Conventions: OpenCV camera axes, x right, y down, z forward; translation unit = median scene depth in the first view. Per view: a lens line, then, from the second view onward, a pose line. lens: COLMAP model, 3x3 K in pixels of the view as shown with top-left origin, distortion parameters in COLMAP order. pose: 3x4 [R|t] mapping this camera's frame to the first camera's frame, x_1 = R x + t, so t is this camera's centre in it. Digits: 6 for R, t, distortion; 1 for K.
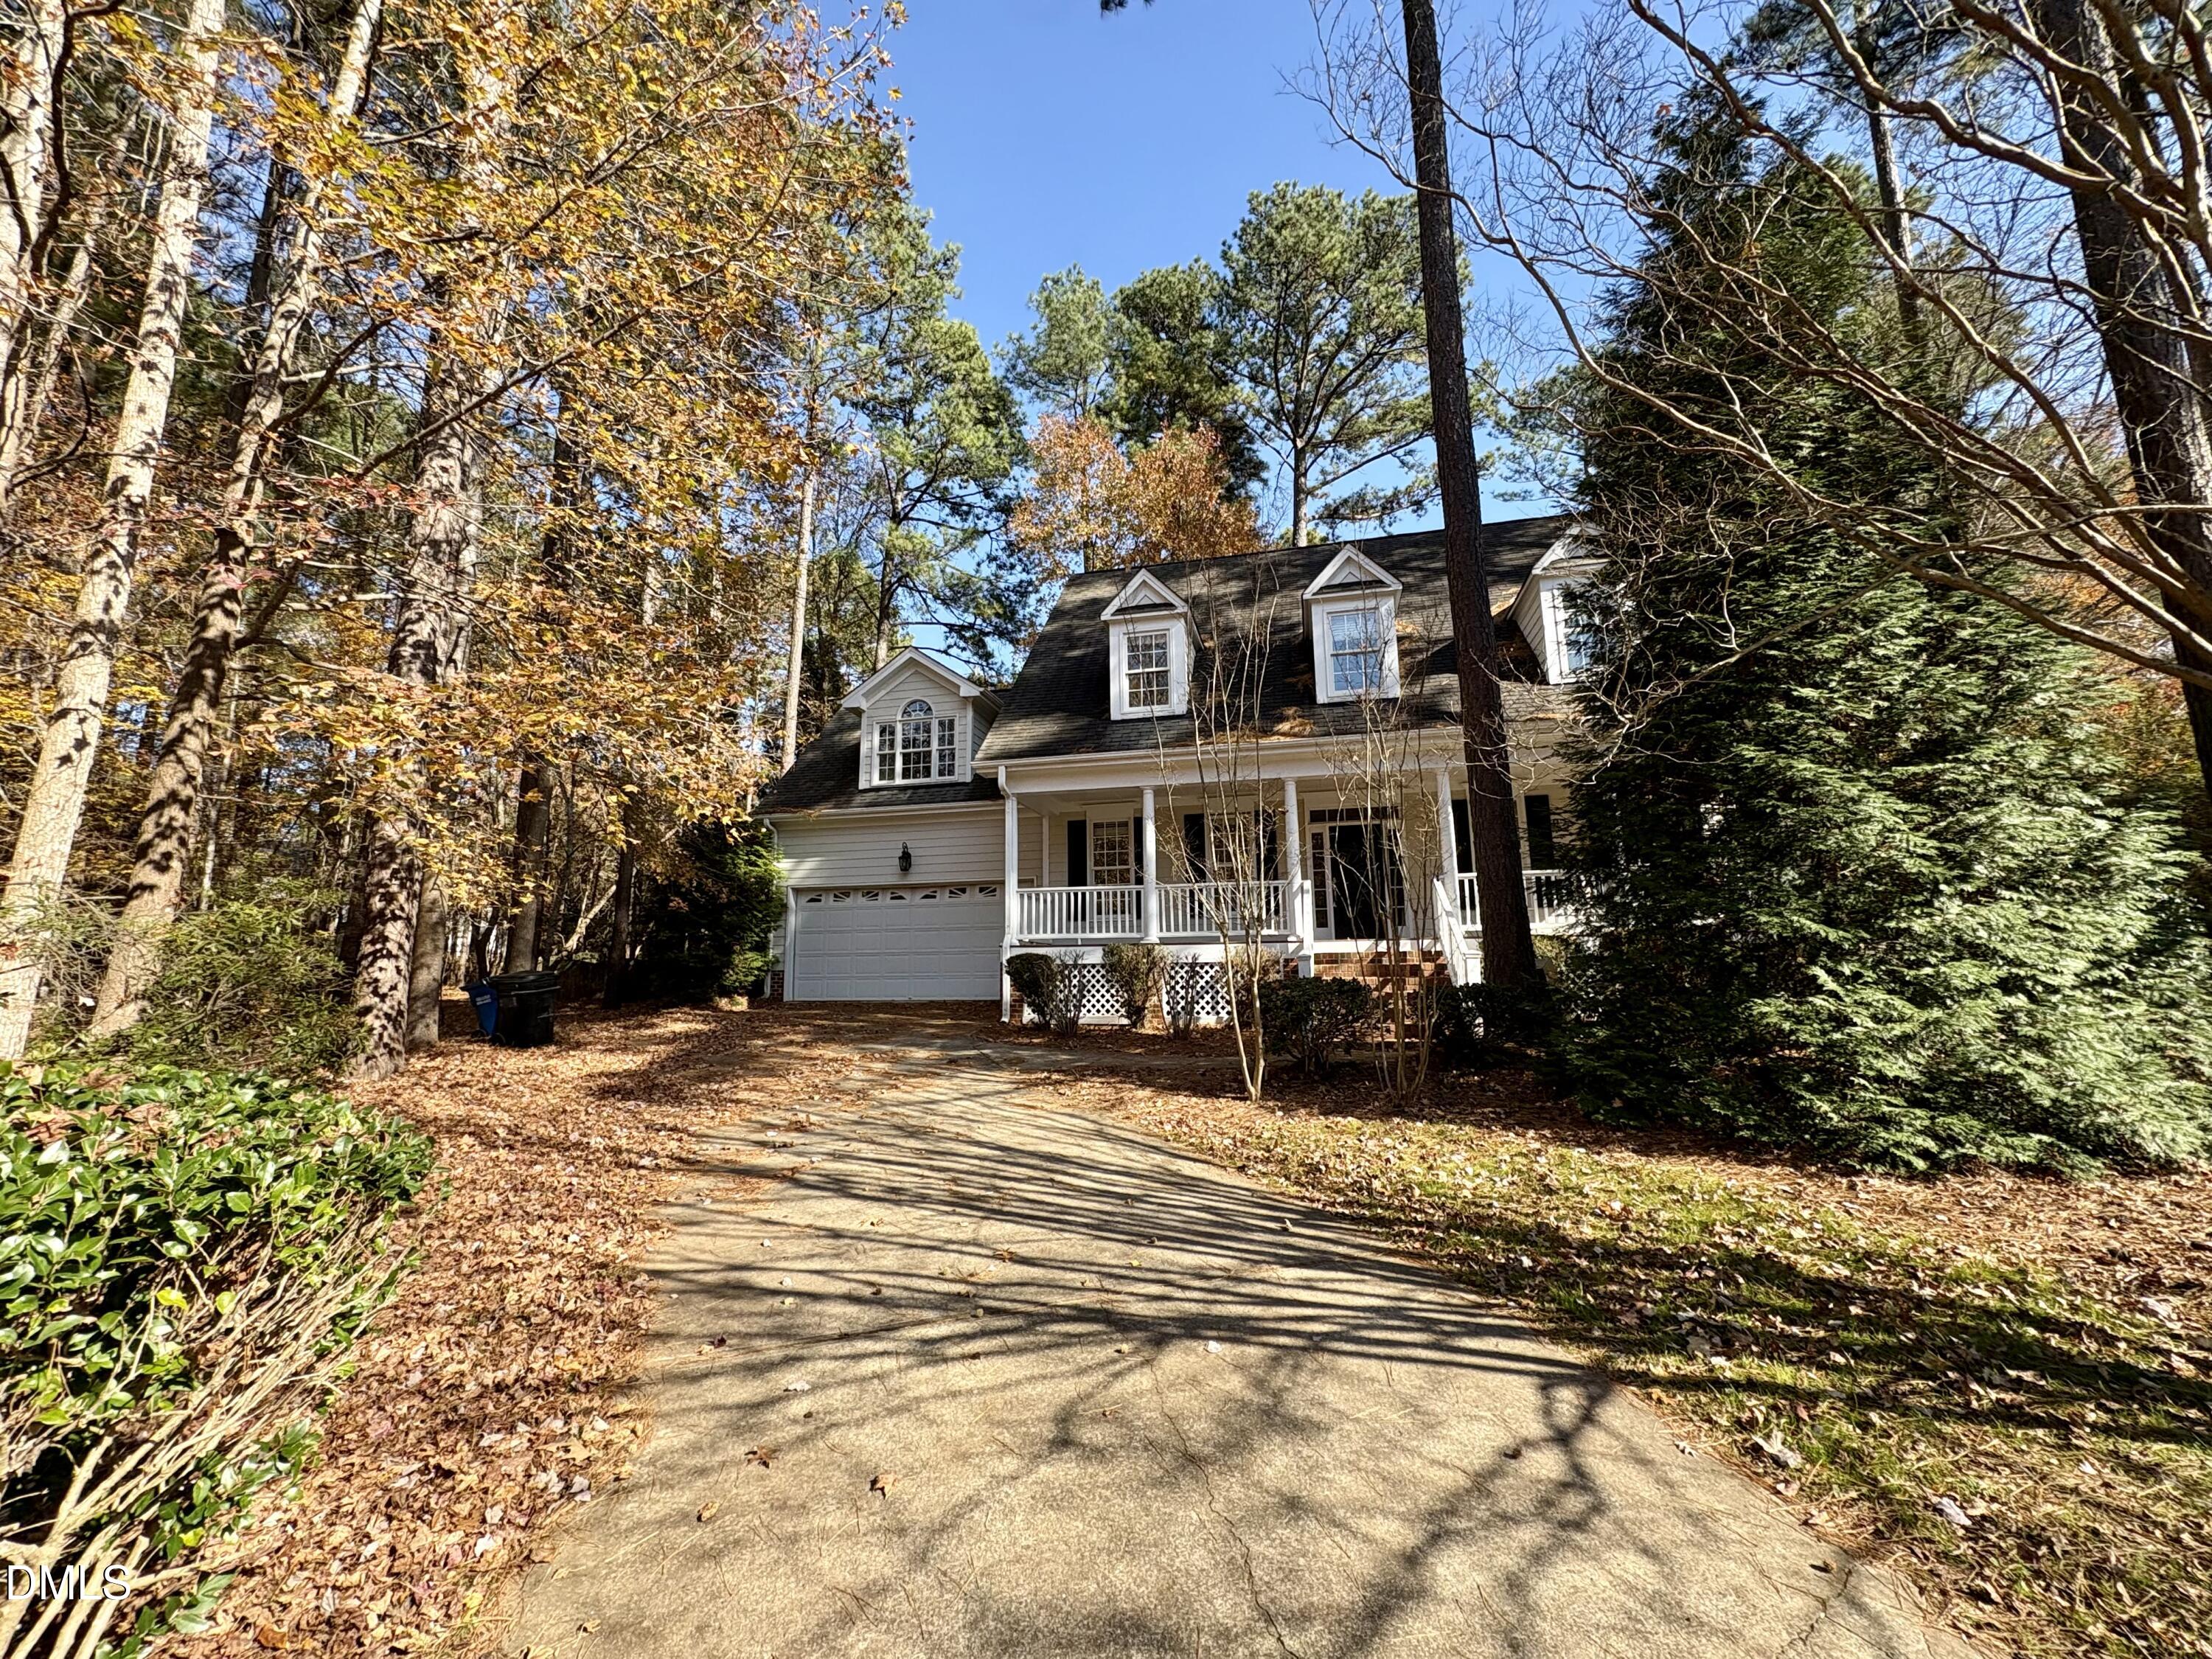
lens RADIAL K [[875.6, 0, 1106.0], [0, 875.6, 829.5], [0, 0, 1]] dist [-0.000037, 0.000257]
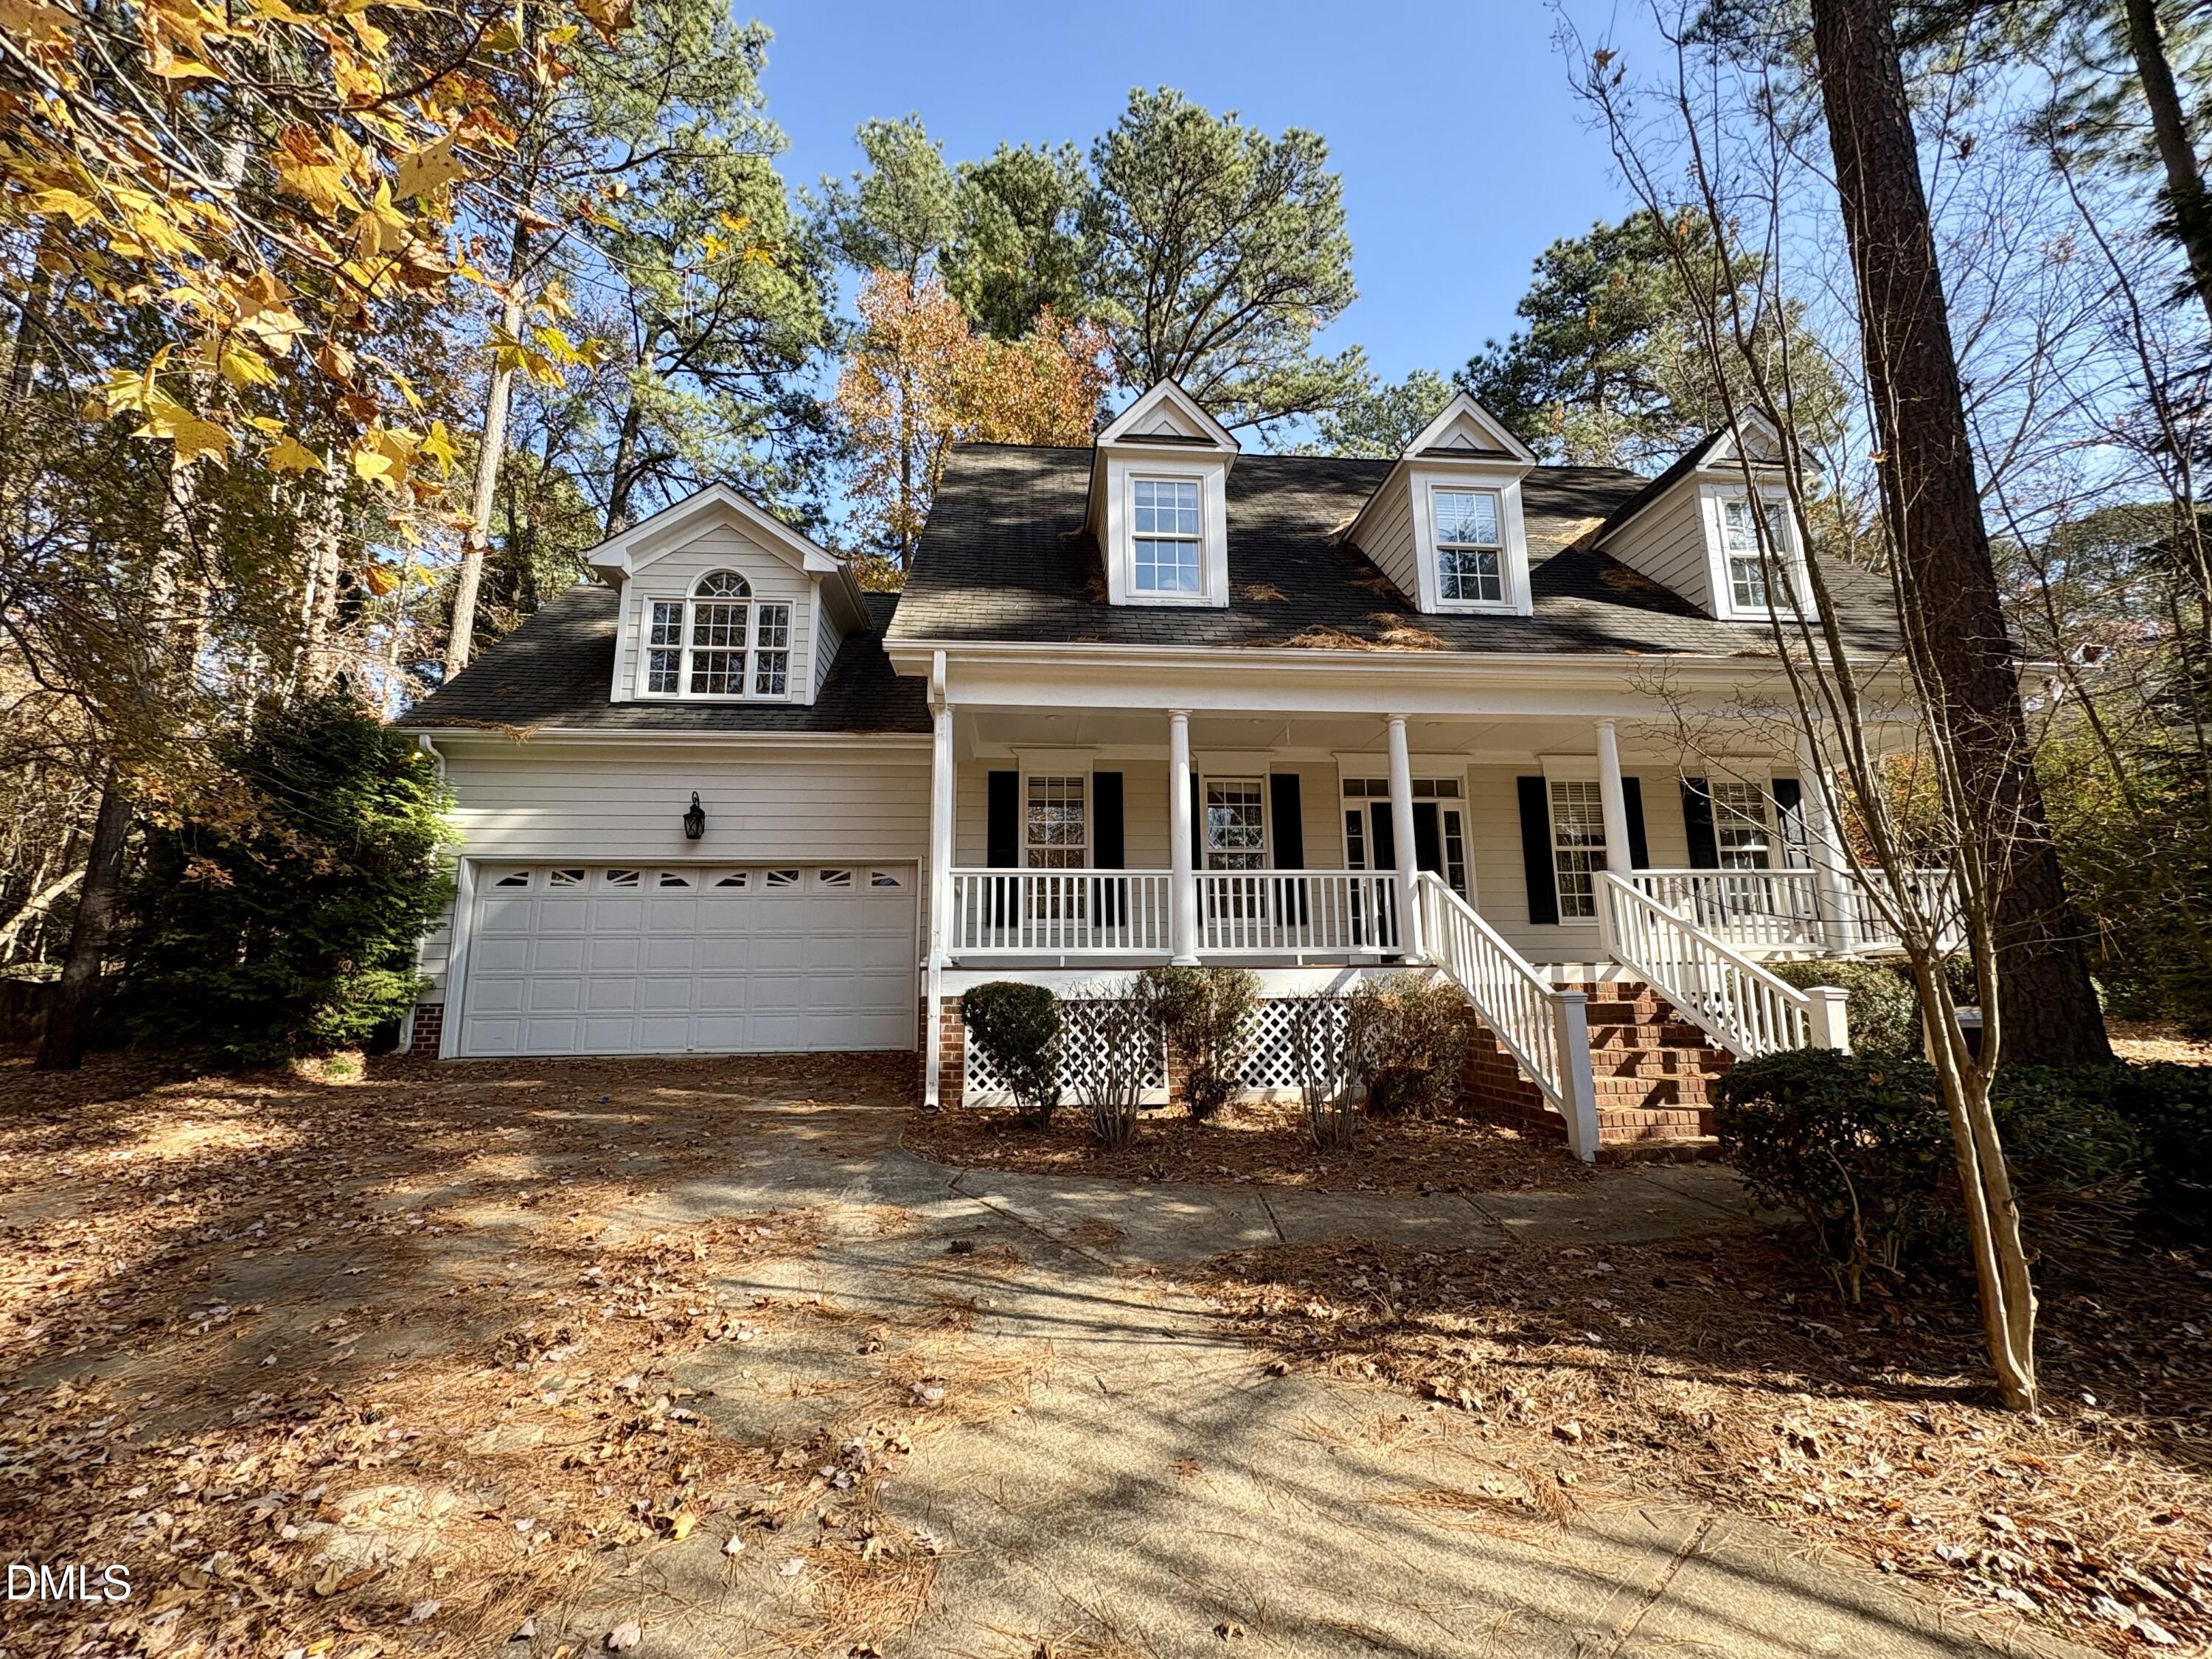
lens RADIAL K [[875.6, 0, 1106.0], [0, 875.6, 829.5], [0, 0, 1]] dist [-0.000037, 0.000257]
pose [[0.949052, 0.057824, 0.309770, -0.142814], [-0.052890, 0.998304, -0.024310, 0.039561], [-0.310650, 0.006687, 0.950501, 0.326302]]
